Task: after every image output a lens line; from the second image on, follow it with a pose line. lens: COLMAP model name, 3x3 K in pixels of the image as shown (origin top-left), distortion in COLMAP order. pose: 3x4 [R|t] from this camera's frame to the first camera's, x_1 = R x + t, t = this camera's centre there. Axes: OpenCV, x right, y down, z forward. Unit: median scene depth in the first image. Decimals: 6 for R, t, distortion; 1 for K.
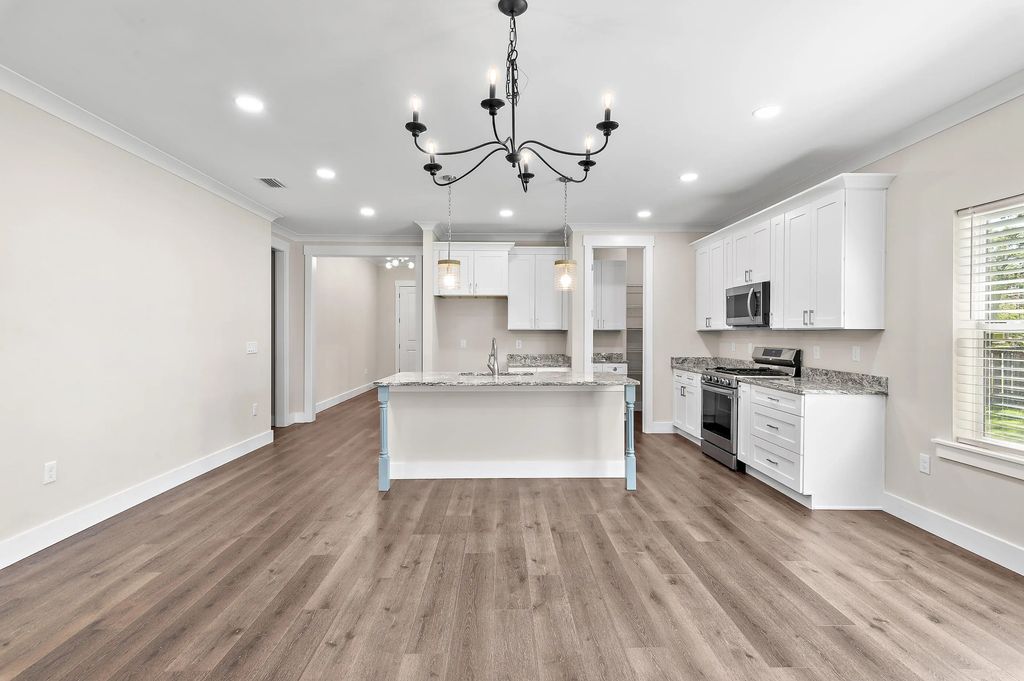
lens RADIAL K [[499.3, 0, 510.6], [0, 499.3, 330.1], [0, 0, 1]] dist [0.012998, 0.000237]
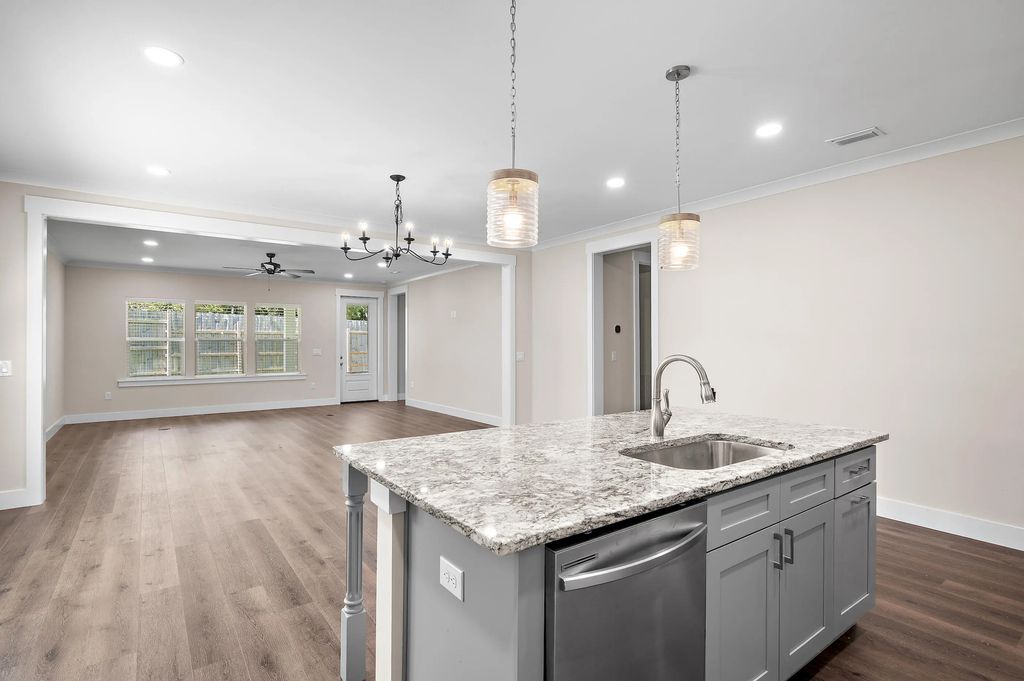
lens RADIAL K [[498.4, 0, 512.0], [0, 498.4, 340.5], [0, 0, 1]] dist [-0.001791, 0.000187]
pose [[-0.818353, -0.006283, -0.574681, 0.299615], [0.001174, 0.999920, -0.012603, 0.005201], [0.574714, -0.010988, -0.818280, 1.135465]]
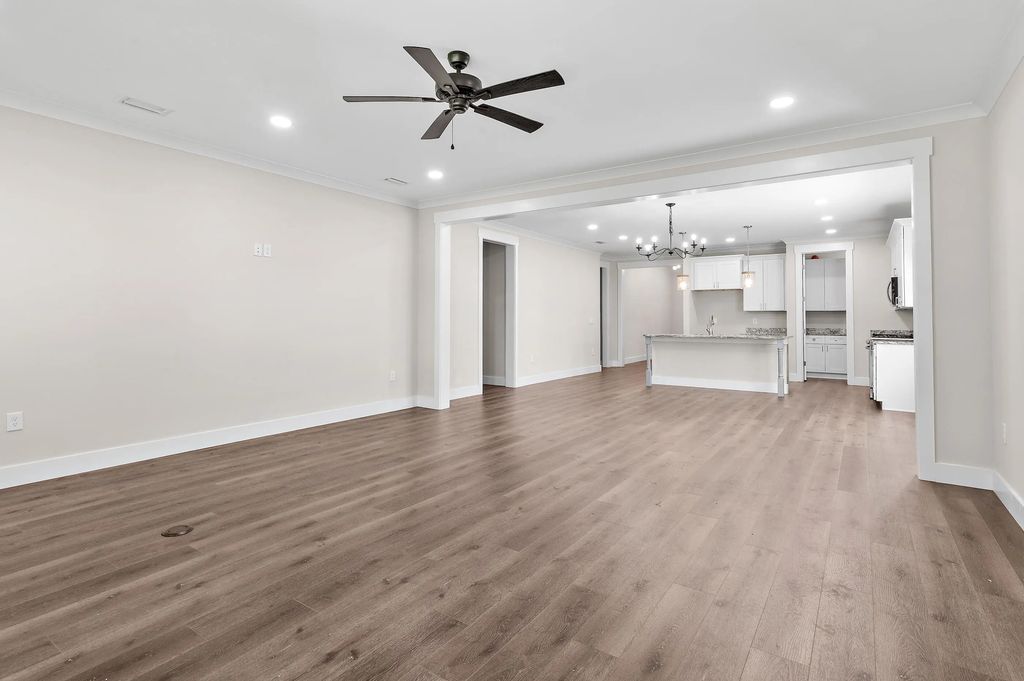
lens RADIAL K [[509.3, 0, 511.8], [0, 509.3, 309.8], [0, 0, 1]] dist [0.013622, 0.000407]
pose [[0.815020, -0.011502, -0.579319, 0.412087], [0.003099, 0.999875, -0.015492, 0.021829], [0.579425, 0.010831, 0.814954, -0.856986]]
